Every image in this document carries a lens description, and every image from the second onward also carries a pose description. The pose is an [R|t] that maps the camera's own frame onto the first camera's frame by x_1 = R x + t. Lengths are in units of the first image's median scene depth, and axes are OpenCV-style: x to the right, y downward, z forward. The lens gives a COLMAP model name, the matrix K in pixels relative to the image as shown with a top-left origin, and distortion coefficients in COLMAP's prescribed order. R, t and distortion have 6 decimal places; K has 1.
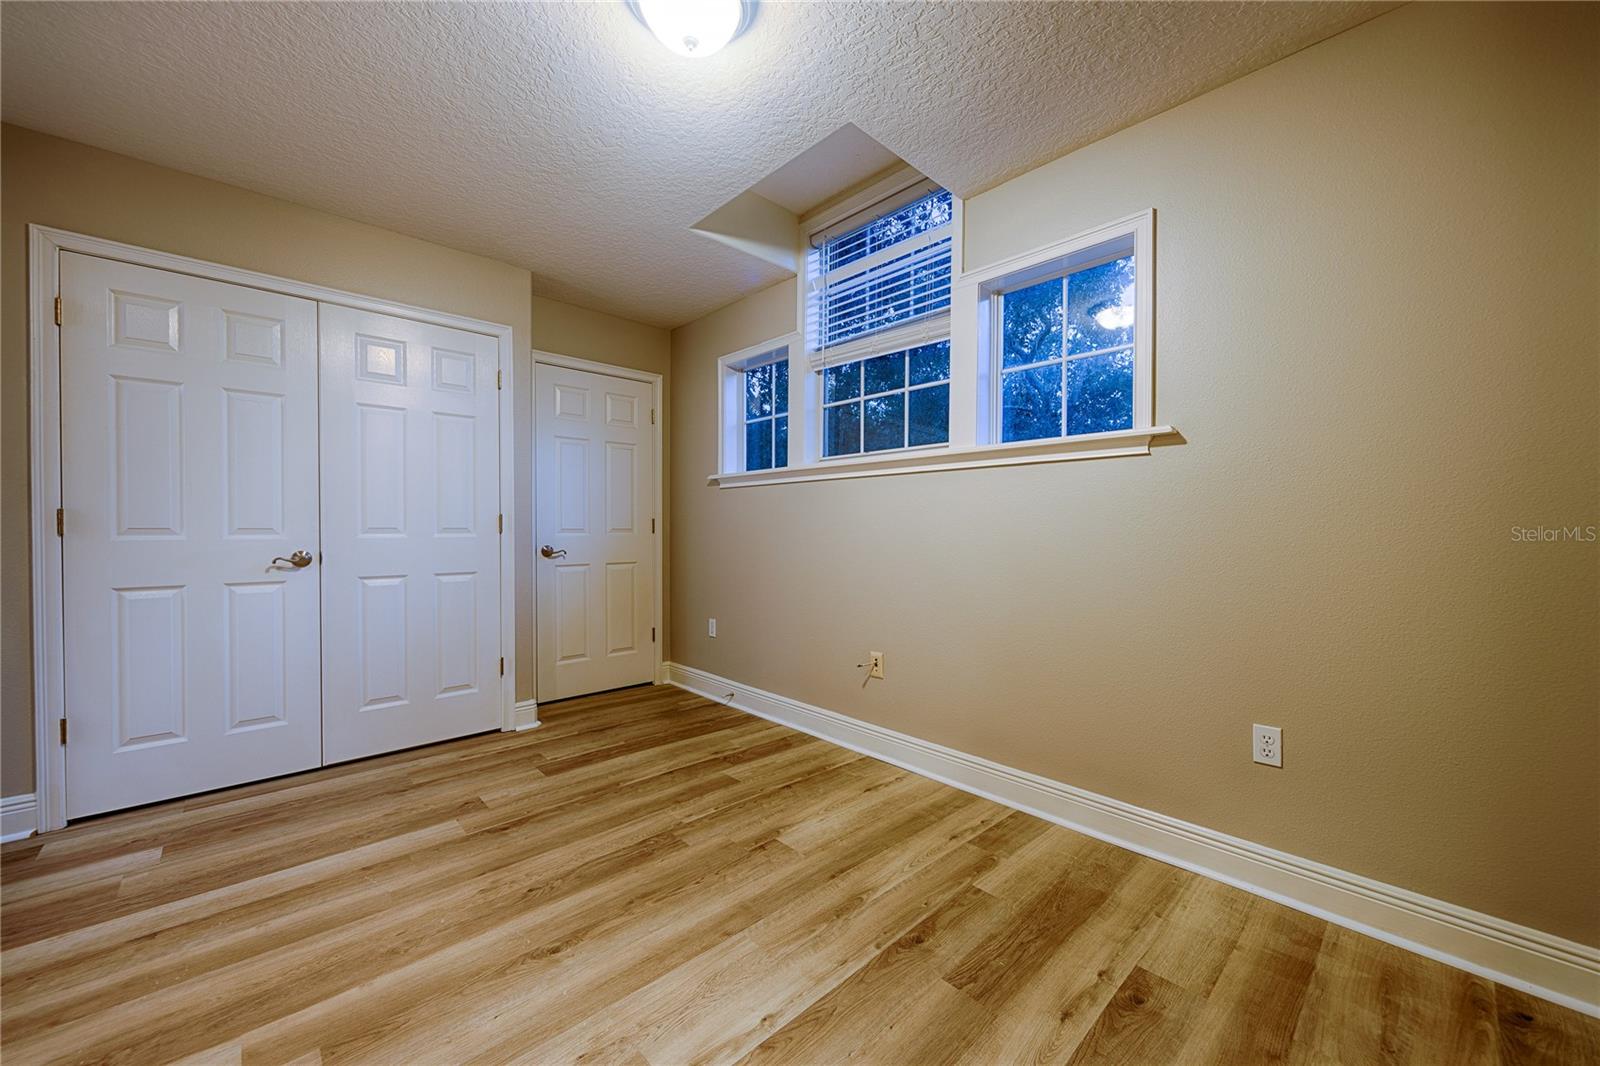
lens RADIAL K [[604.5, 0, 807.3], [0, 604.5, 534.8], [0, 0, 1]] dist [0.002586, -0.000181]
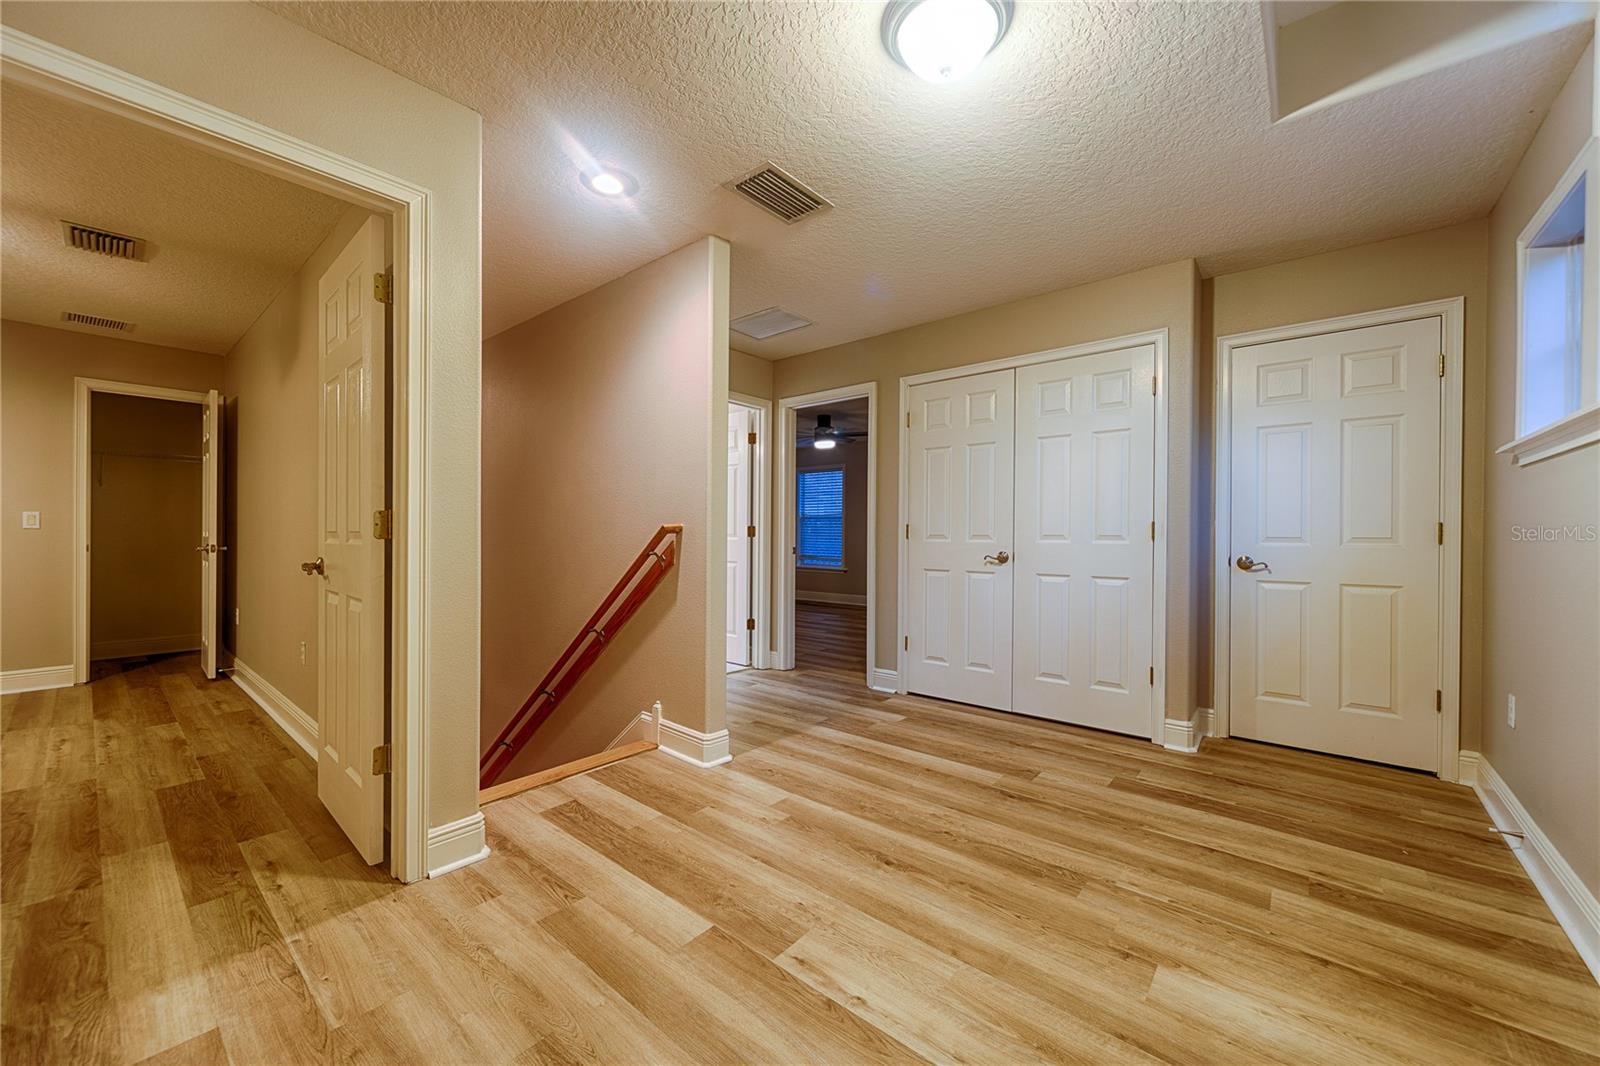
lens RADIAL K [[604.5, 0, 811.6], [0, 604.5, 533.2], [0, 0, 1]] dist [0.002586, -0.000181]
pose [[0.119362, -0.002149, -0.992848, 0.497035], [-0.014961, 0.999880, -0.003963, -0.003672], [0.992738, 0.015327, 0.119316, 0.398688]]
